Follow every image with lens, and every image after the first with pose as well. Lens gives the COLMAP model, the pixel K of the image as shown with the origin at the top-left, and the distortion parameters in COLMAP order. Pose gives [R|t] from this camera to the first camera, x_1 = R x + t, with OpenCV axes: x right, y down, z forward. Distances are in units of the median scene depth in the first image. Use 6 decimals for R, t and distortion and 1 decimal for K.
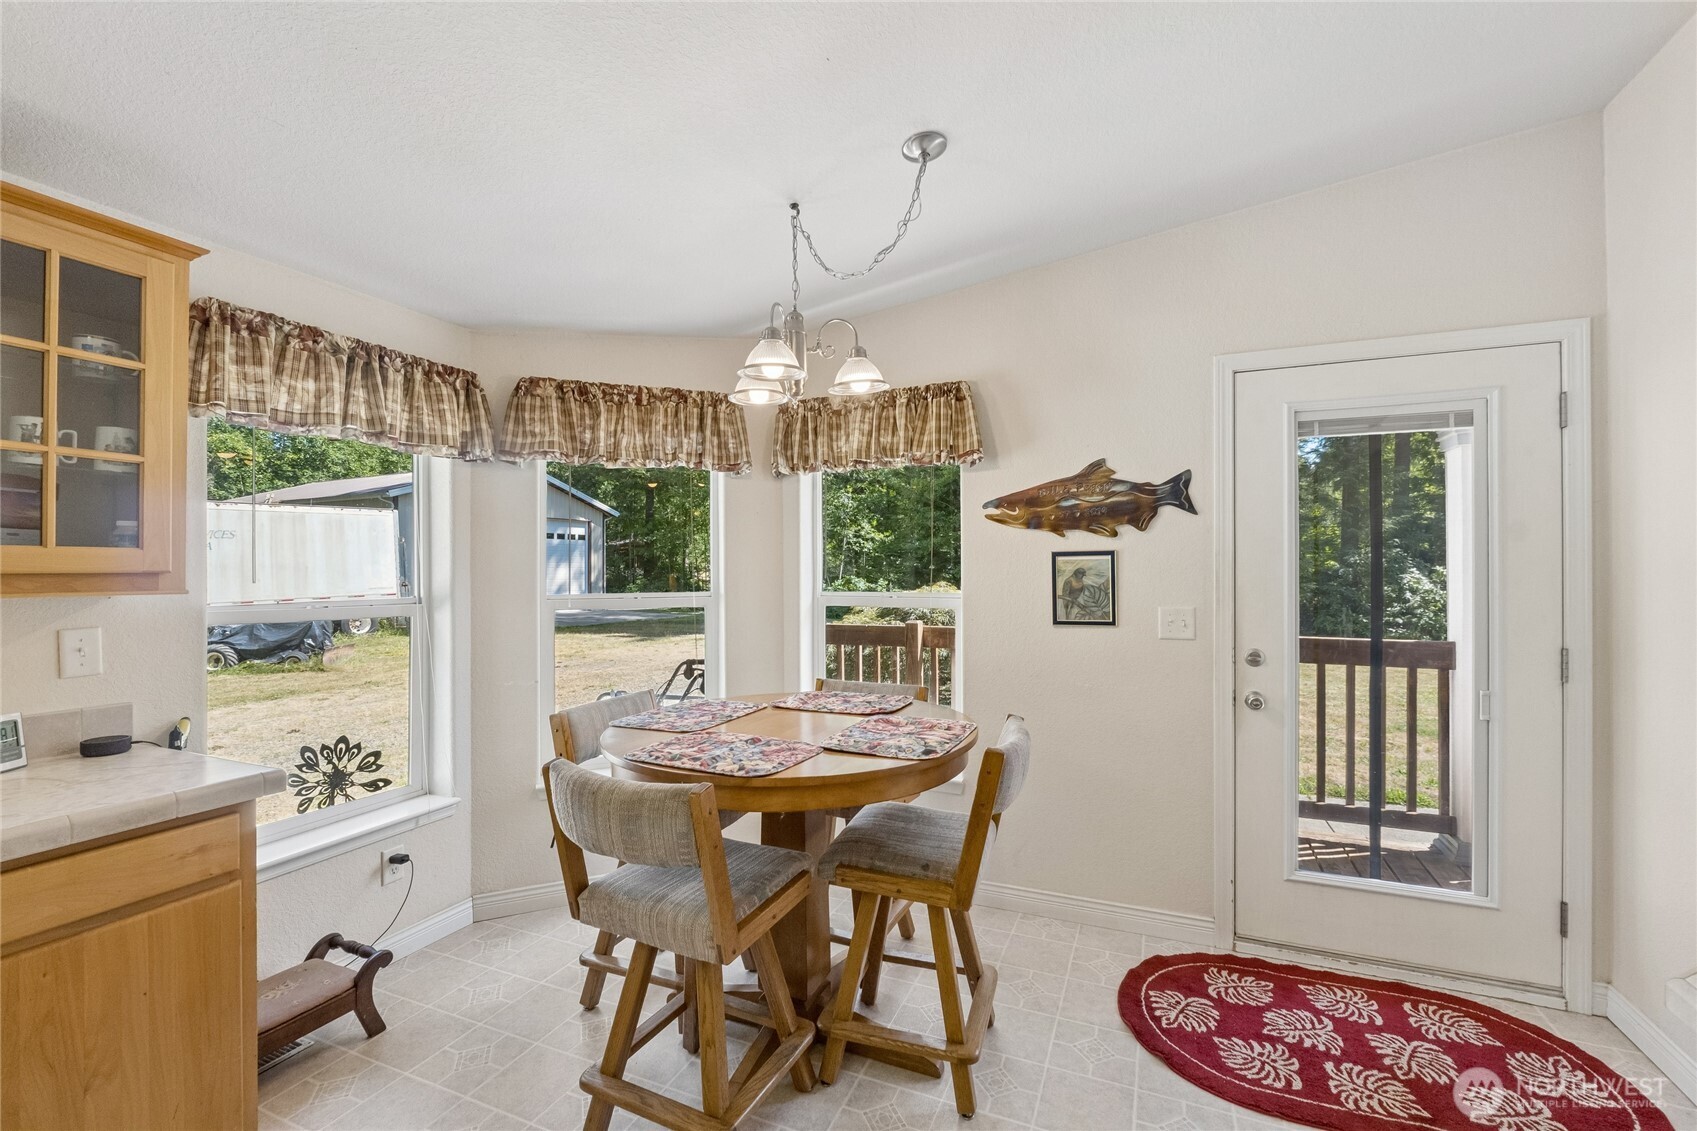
lens RADIAL K [[702.3, 0, 860.9], [0, 702.3, 568.0], [0, 0, 1]] dist [-0.002903, 0.000056]
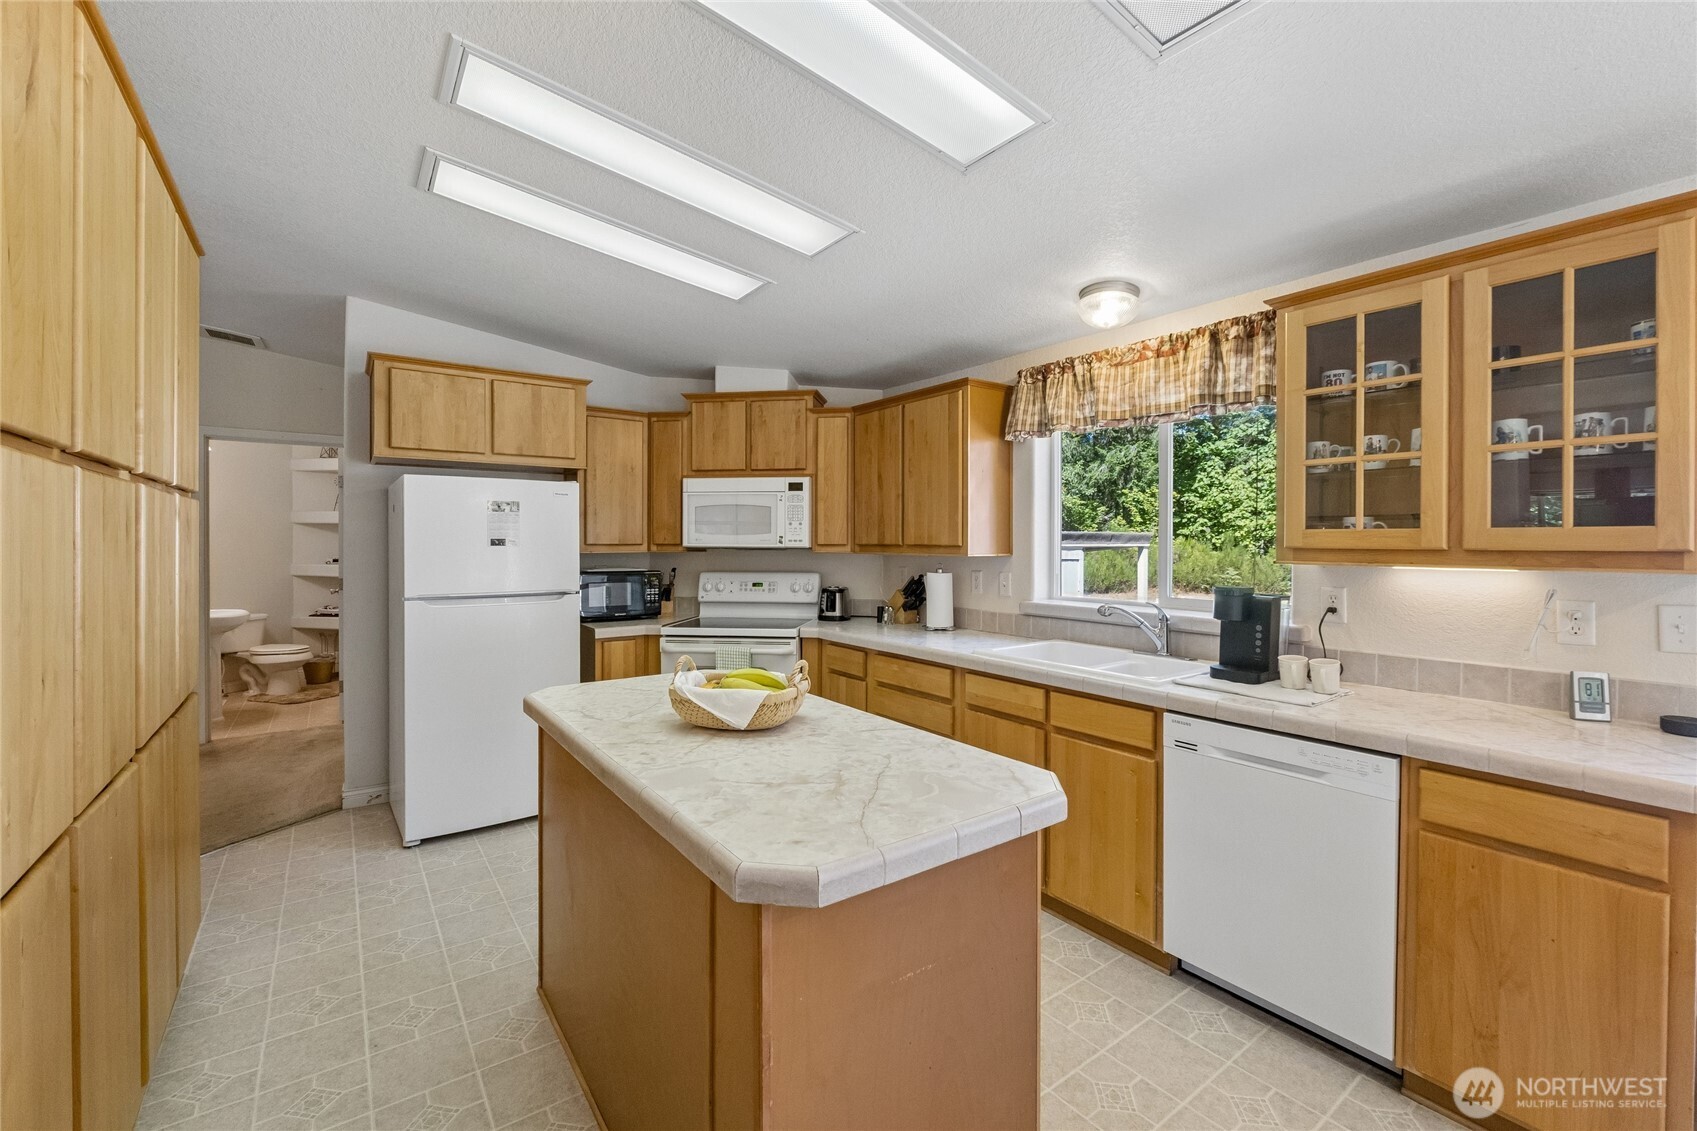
lens RADIAL K [[708.4, 0, 856.9], [0, 708.4, 550.0], [0, 0, 1]] dist [-0.014903, 0.000099]
pose [[-0.506062, 0.010791, -0.862430, 0.226733], [0.001260, 0.999930, 0.011772, -0.004417], [0.862496, 0.004871, -0.506040, 0.314588]]
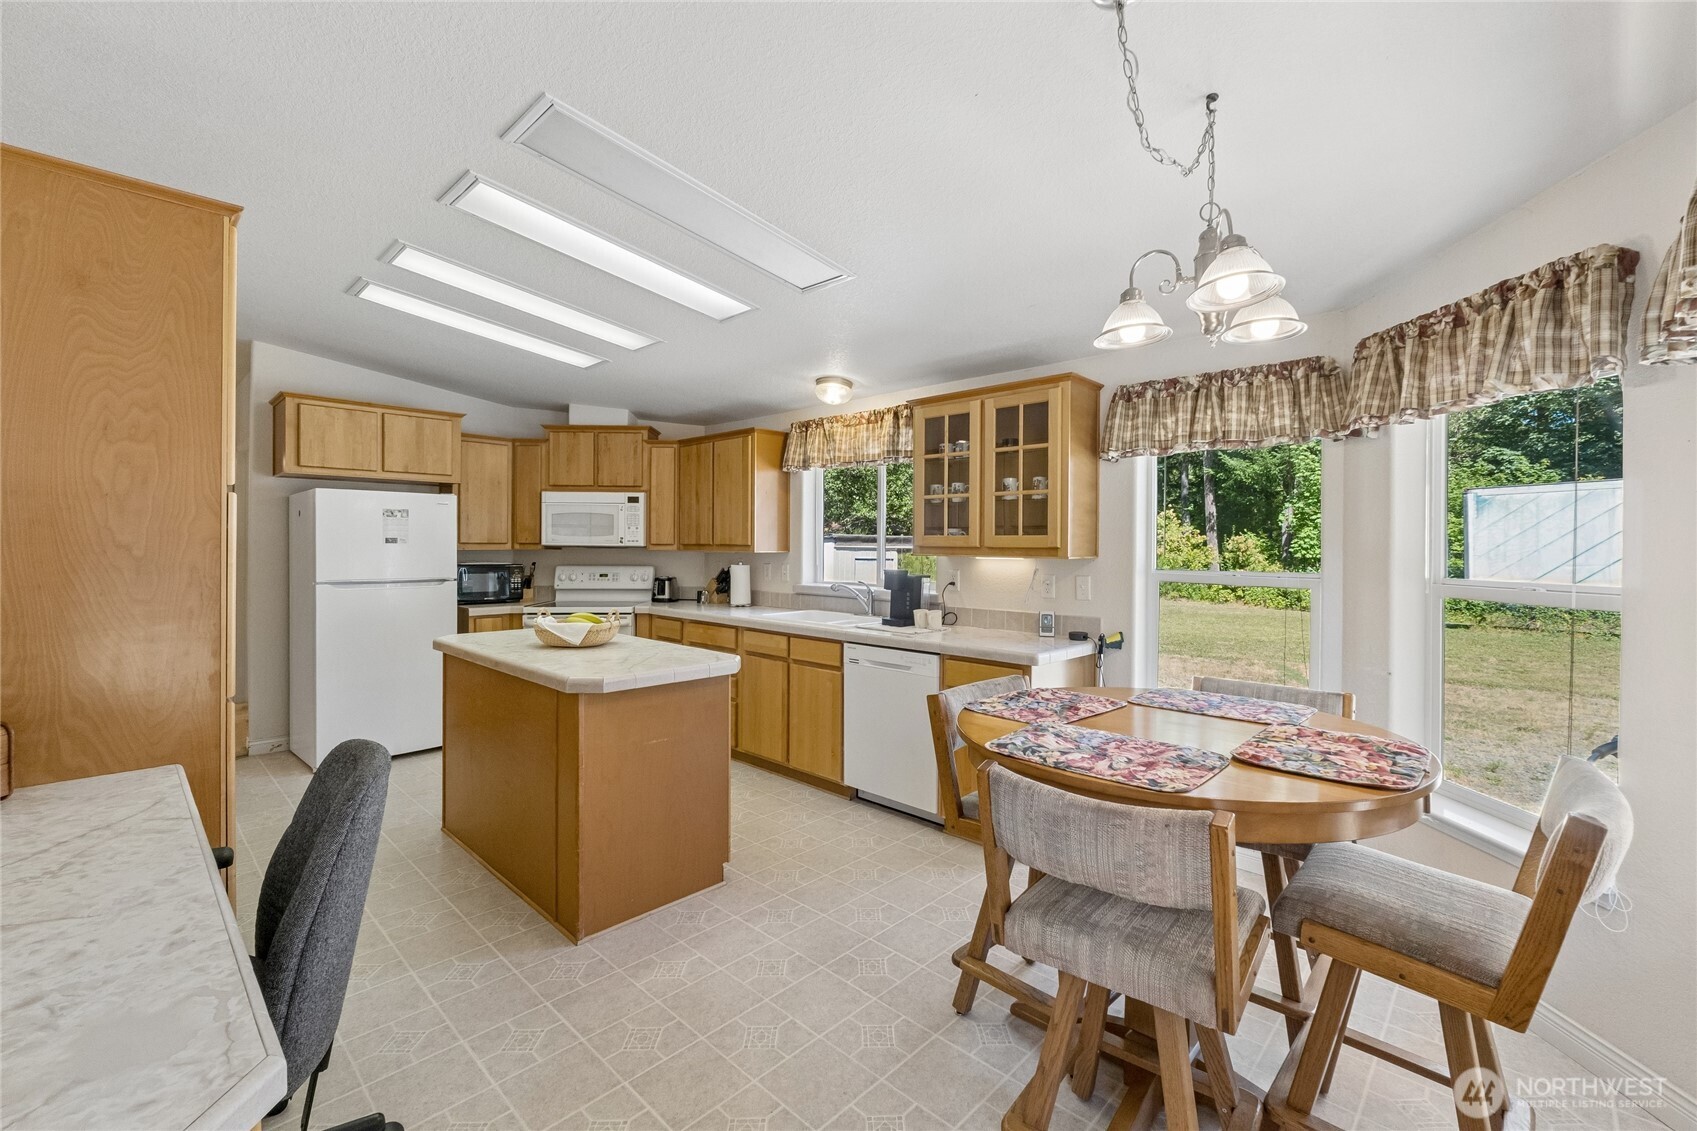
lens RADIAL K [[710.3, 0, 866.1], [0, 710.3, 557.6], [0, 0, 1]] dist [-0.014345, 0.000104]
pose [[-0.334673, 0.015419, -0.942208, 0.634346], [-0.004655, 0.999827, 0.018016, 0.000967], [0.942323, 0.010416, -0.334543, 0.708581]]
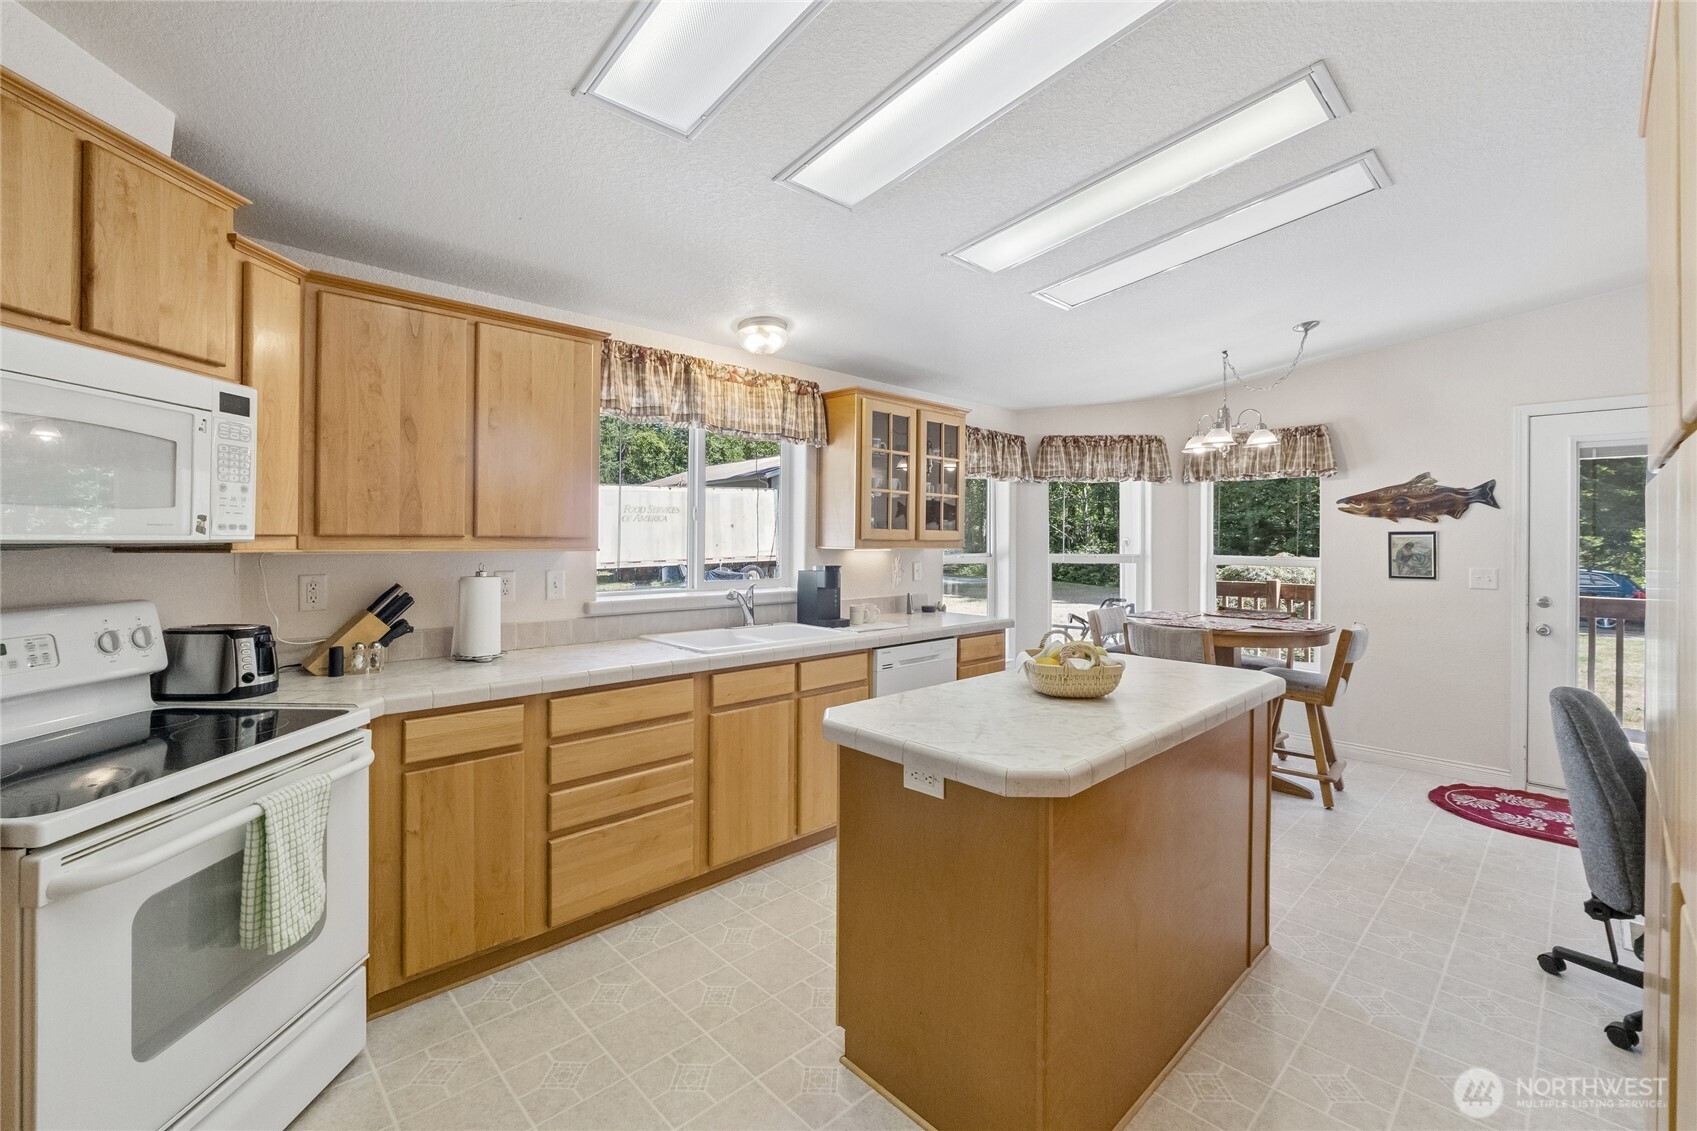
lens RADIAL K [[721.3, 0, 864.6], [0, 721.3, 535.0], [0, 0, 1]] dist [-0.000749, -0.000434]
pose [[0.924114, 0.007073, -0.382051, -0.195162], [-0.008526, 0.999961, -0.002111, -0.002581], [0.382021, 0.005208, 0.924139, -0.942456]]
